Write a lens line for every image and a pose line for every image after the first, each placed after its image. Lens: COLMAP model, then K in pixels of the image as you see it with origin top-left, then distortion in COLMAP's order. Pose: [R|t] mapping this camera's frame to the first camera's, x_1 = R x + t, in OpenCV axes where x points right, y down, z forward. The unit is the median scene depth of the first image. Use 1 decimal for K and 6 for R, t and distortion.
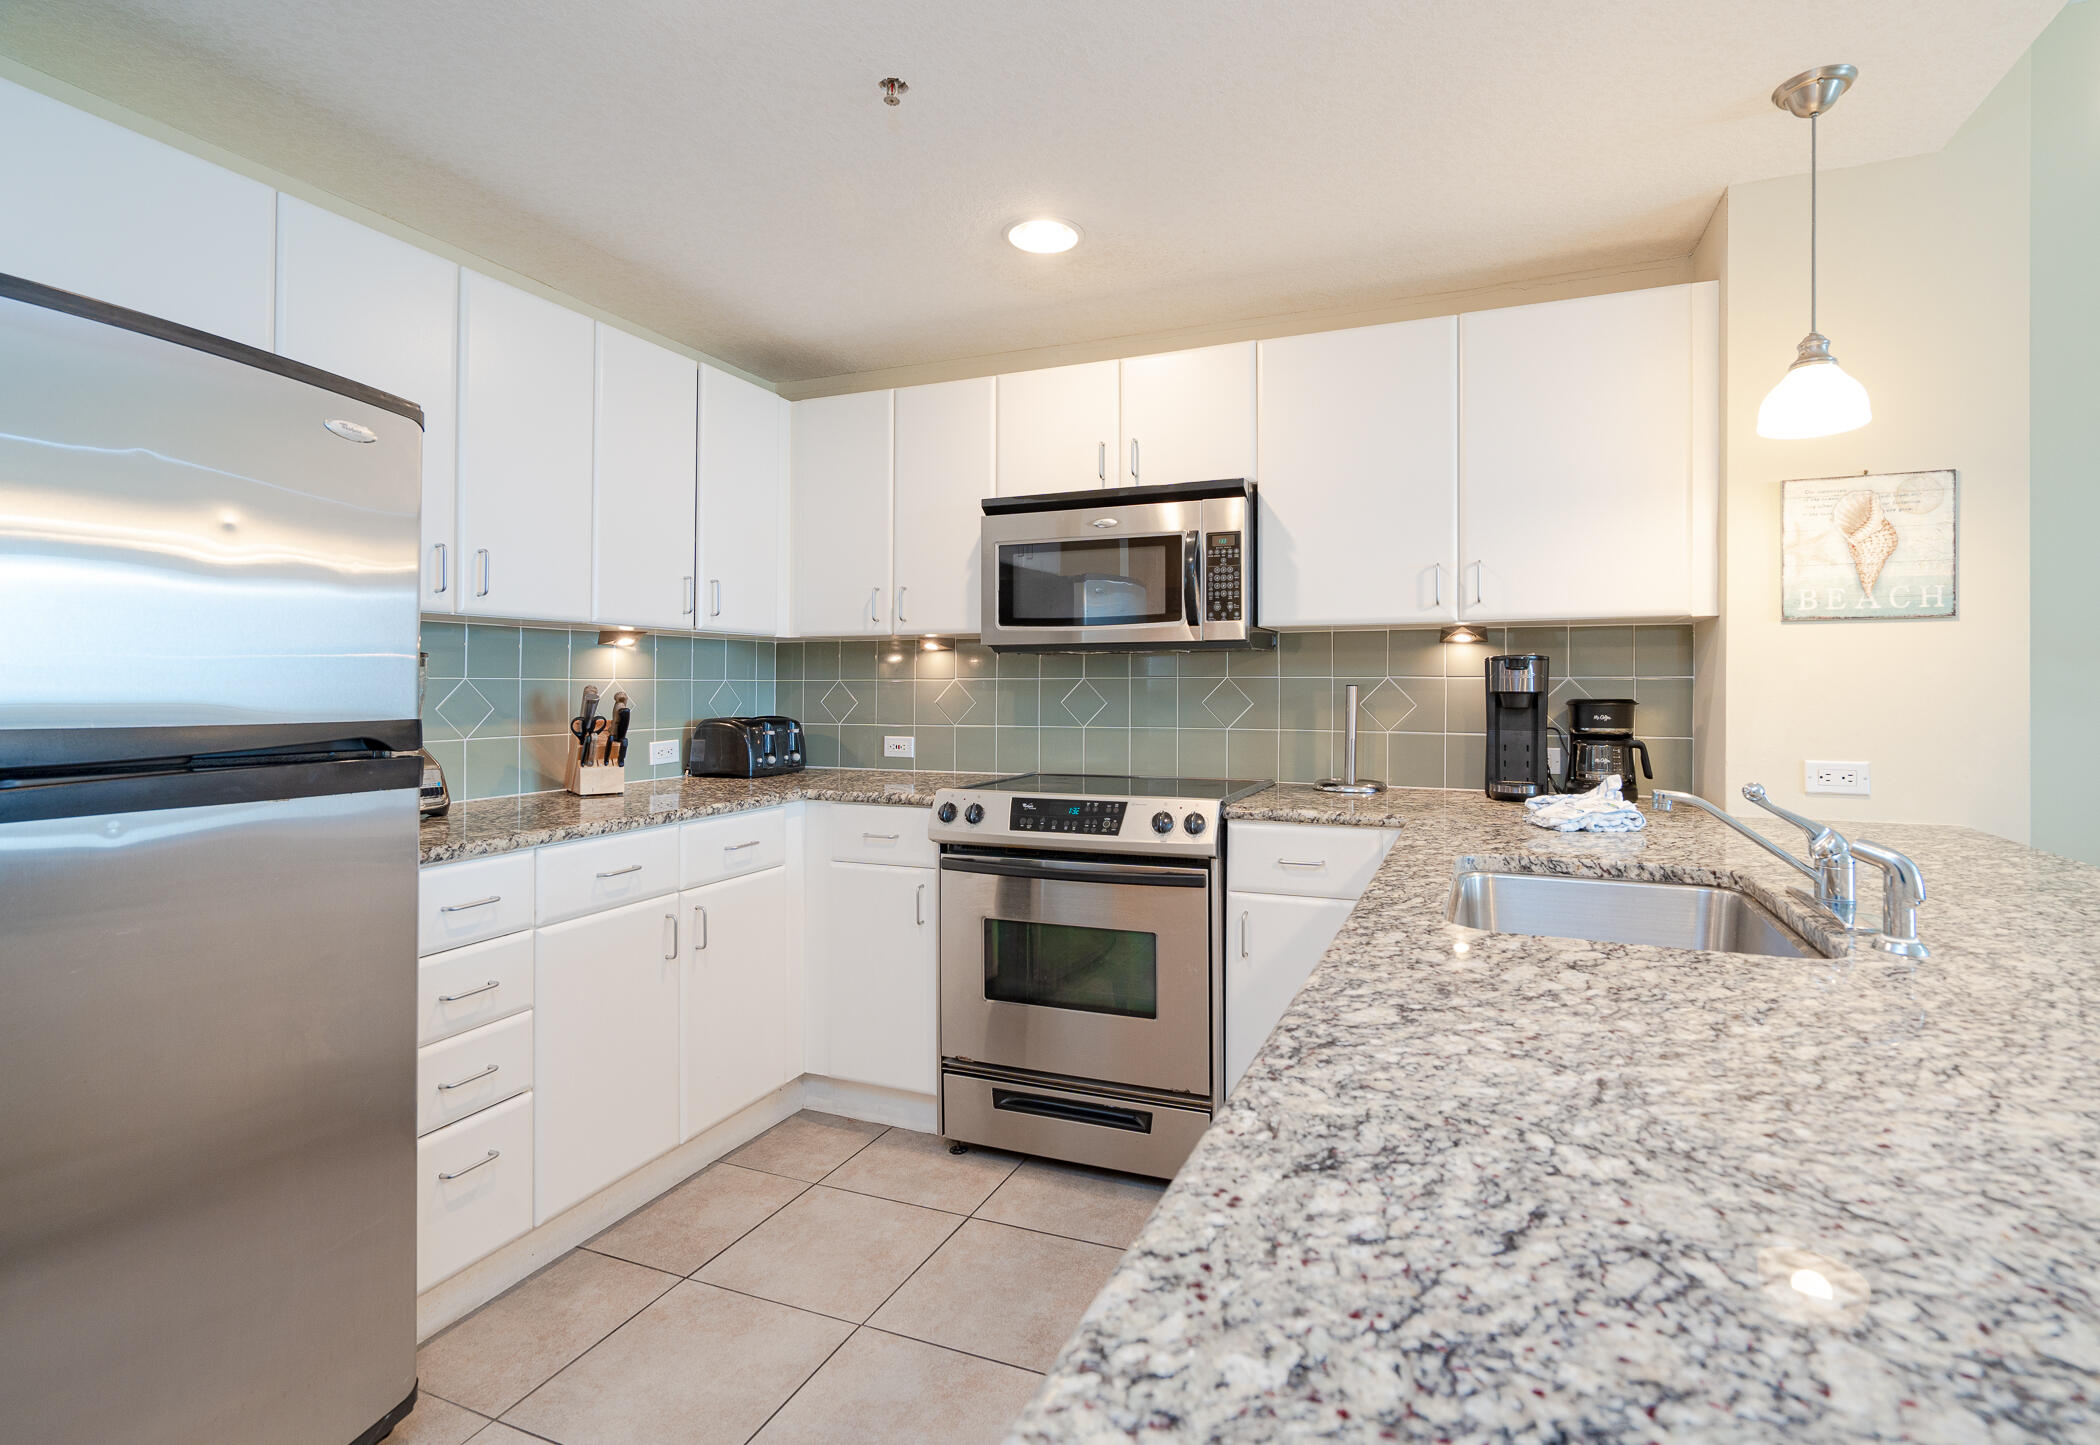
lens RADIAL K [[1001.9, 0, 1067.9], [0, 1001.9, 687.3], [0, 0, 1]] dist [-0.000944, -0.000933]
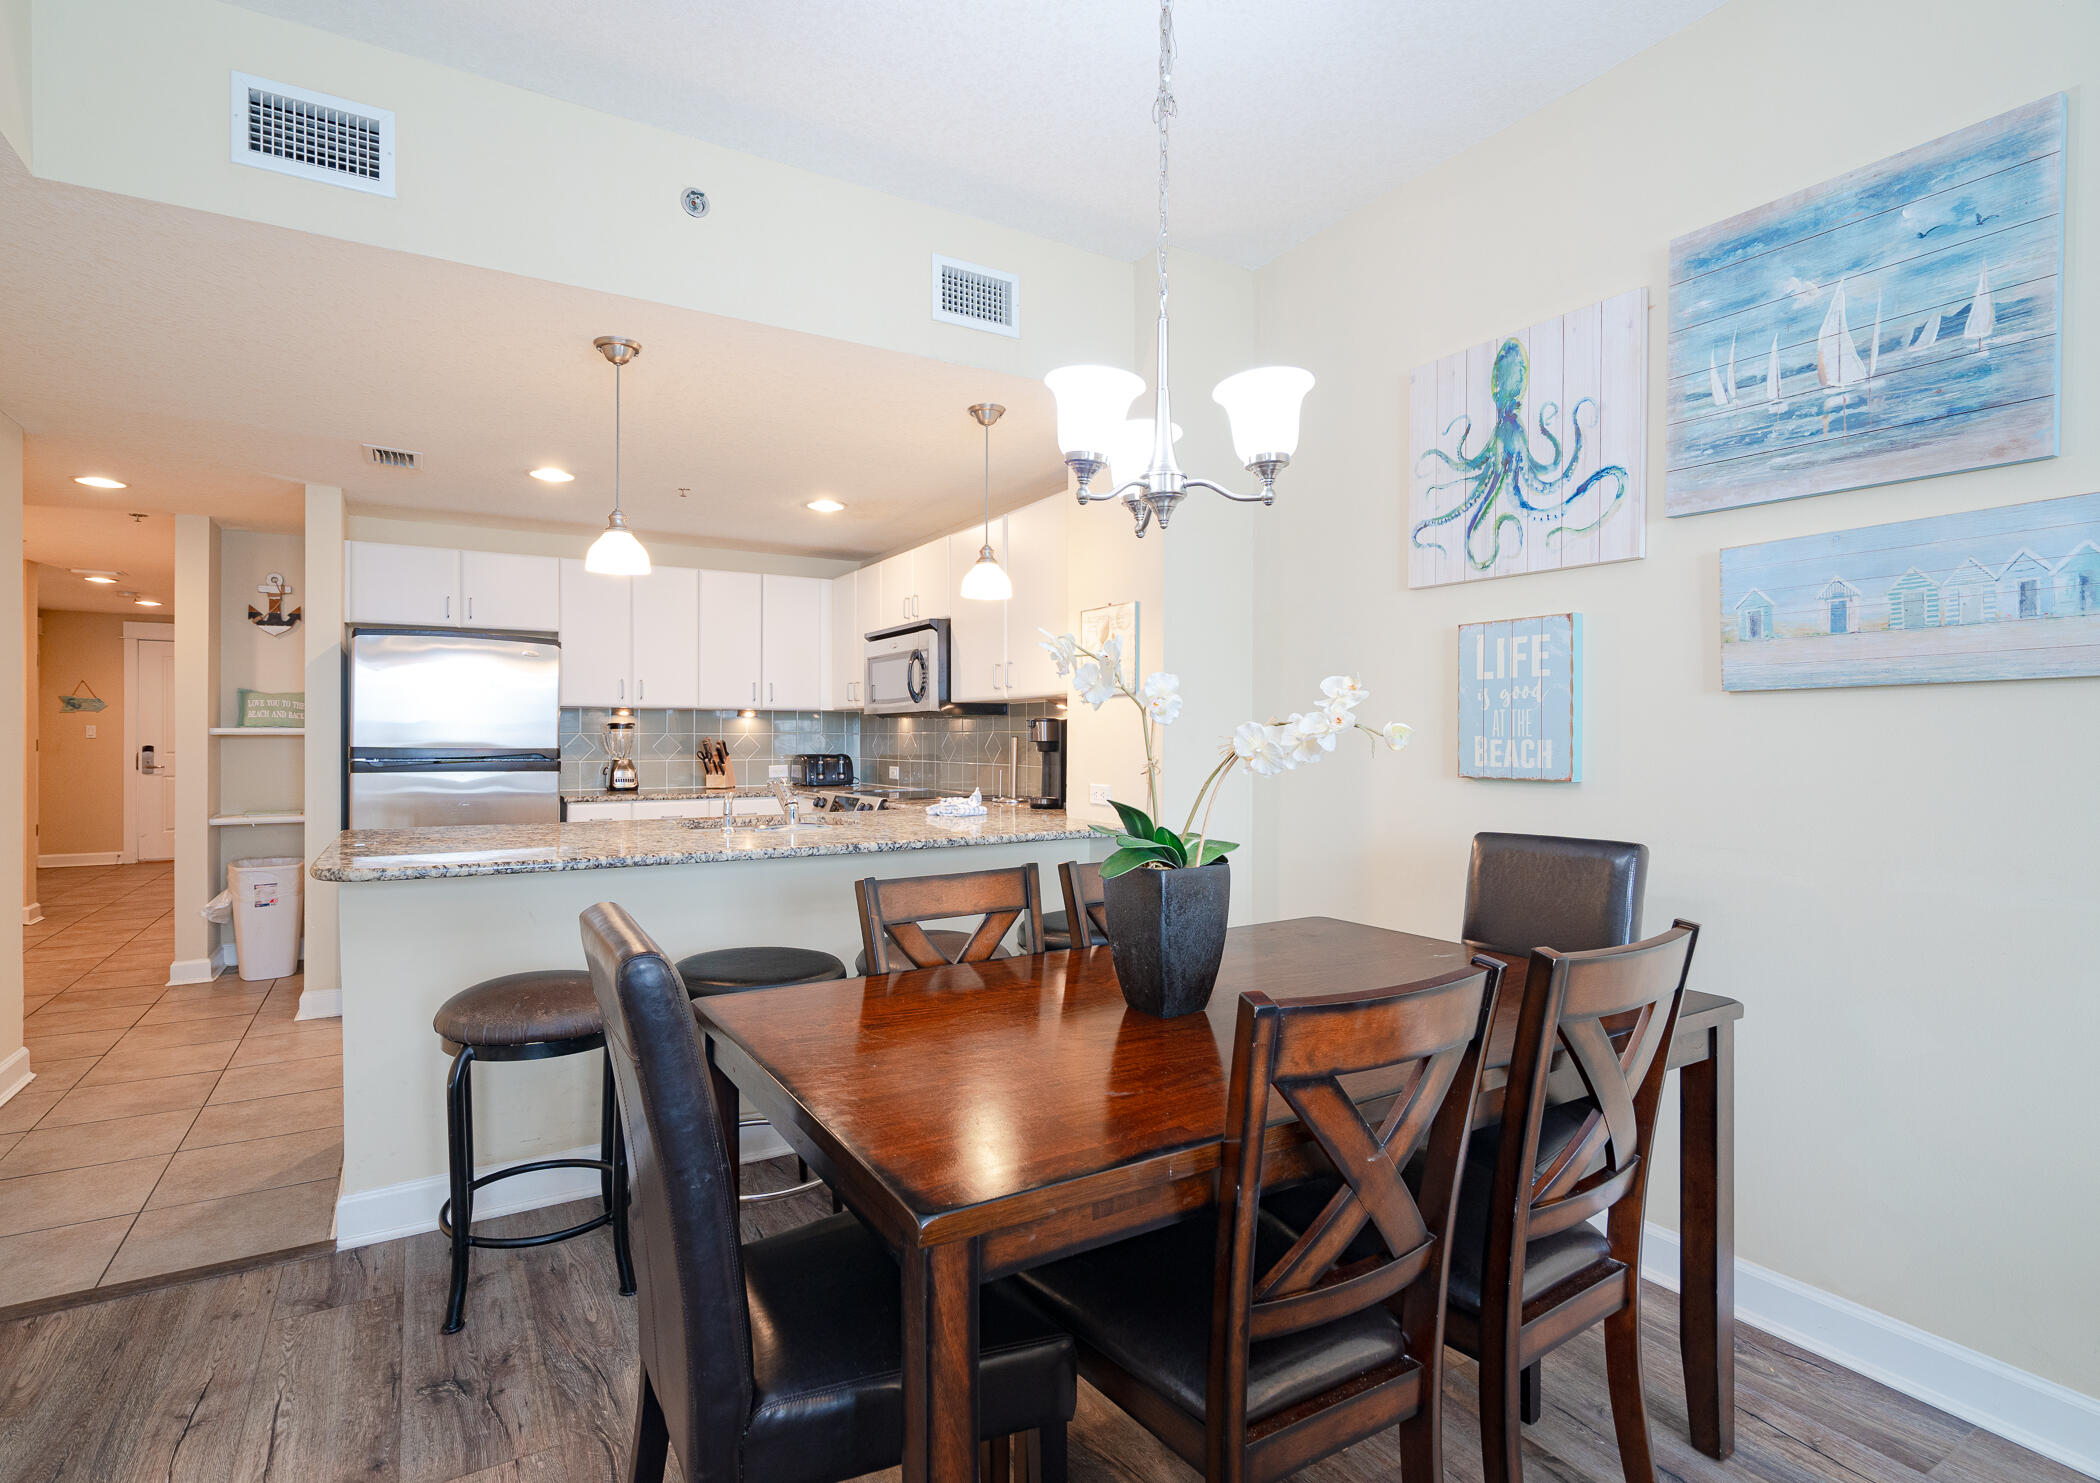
lens RADIAL K [[1026.0, 0, 935.0], [0, 1026.0, 734.1], [0, 0, 1]] dist [0.002024, 0.002467]
pose [[0.750690, -0.000242, -0.660655, 1.382067], [-0.001276, 0.999998, -0.001816, -0.004291], [0.660653, 0.002206, 0.750688, -0.341904]]
